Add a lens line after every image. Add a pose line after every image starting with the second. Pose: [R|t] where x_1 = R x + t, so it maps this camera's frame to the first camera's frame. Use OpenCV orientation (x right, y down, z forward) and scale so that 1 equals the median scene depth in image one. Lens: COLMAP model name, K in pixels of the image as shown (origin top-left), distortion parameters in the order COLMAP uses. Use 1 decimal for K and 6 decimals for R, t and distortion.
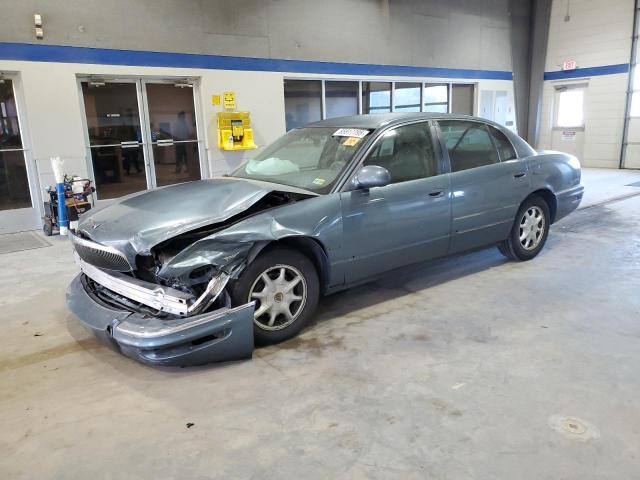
lens RADIAL K [[508.0, 0, 319.7], [0, 508.0, 240.3], [0, 0, 1]] dist [0.045086, 0.005876]
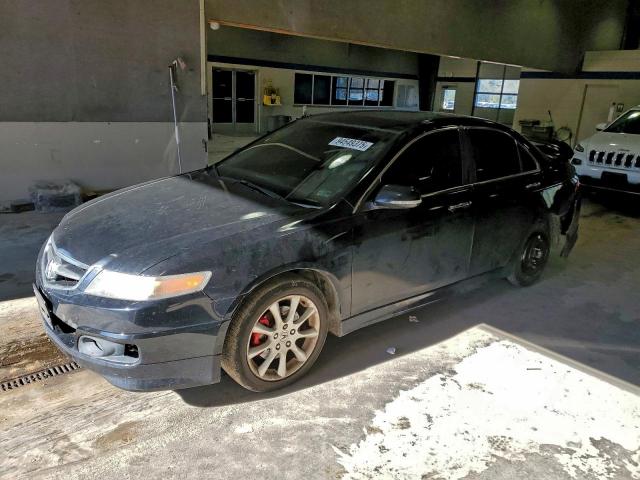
lens RADIAL K [[508.0, 0, 321.5], [0, 508.0, 242.5], [0, 0, 1]] dist [0.045086, 0.005876]
pose [[0.994126, 0.060869, 0.089487, -0.109672], [-0.066065, 0.996226, 0.056299, 0.253446], [-0.085722, -0.061880, 0.994396, -1.146812]]
